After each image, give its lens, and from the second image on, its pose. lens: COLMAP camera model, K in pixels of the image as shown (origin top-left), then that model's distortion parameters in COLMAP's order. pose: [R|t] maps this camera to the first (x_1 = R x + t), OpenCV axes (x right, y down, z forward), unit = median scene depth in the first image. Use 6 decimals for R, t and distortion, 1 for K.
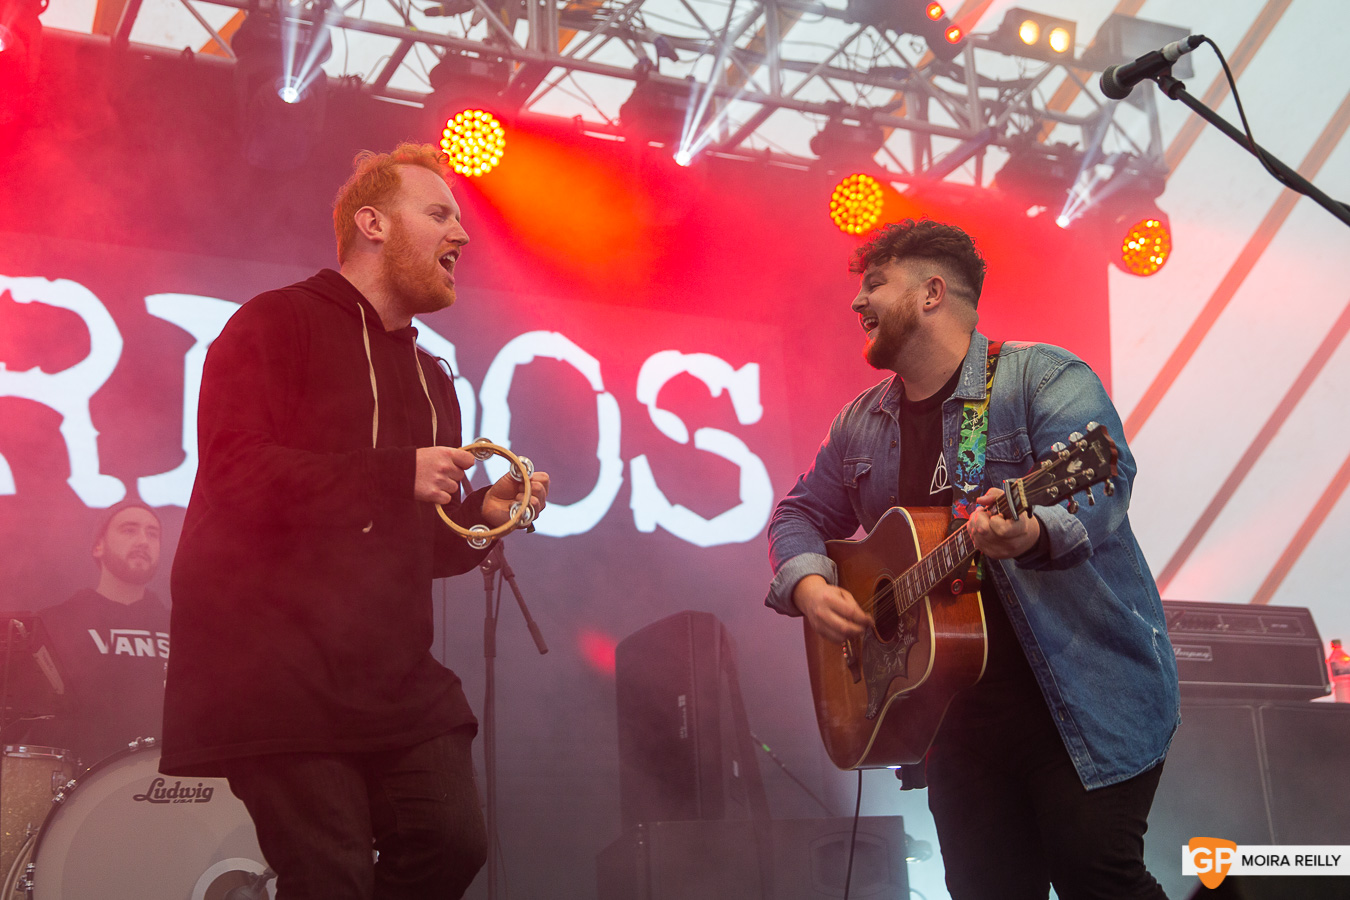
lens RADIAL K [[1857.8, 0, 682.1], [0, 1857.8, 416.3], [0, 0, 1]] dist [0.039154, 0.000000]
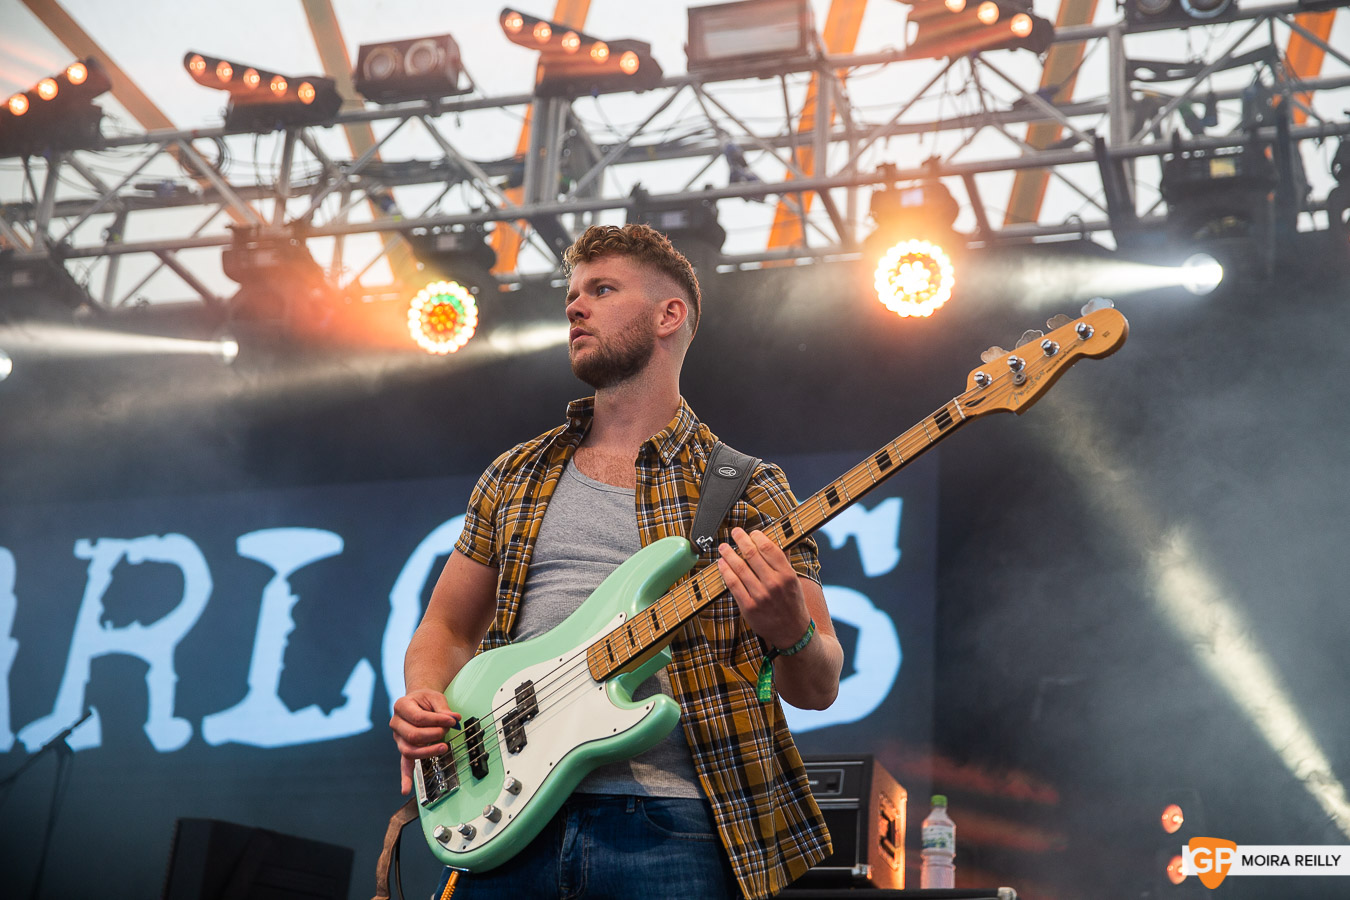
lens RADIAL K [[2088.5, 0, 671.3], [0, 2088.5, 445.6], [0, 0, 1]] dist [0.090742, 0.000000]
pose [[0.746632, -0.175536, -0.641661, 0.570802], [0.119414, 0.984256, -0.130309, 0.057534], [0.654432, 0.020669, 0.755838, 0.252798]]
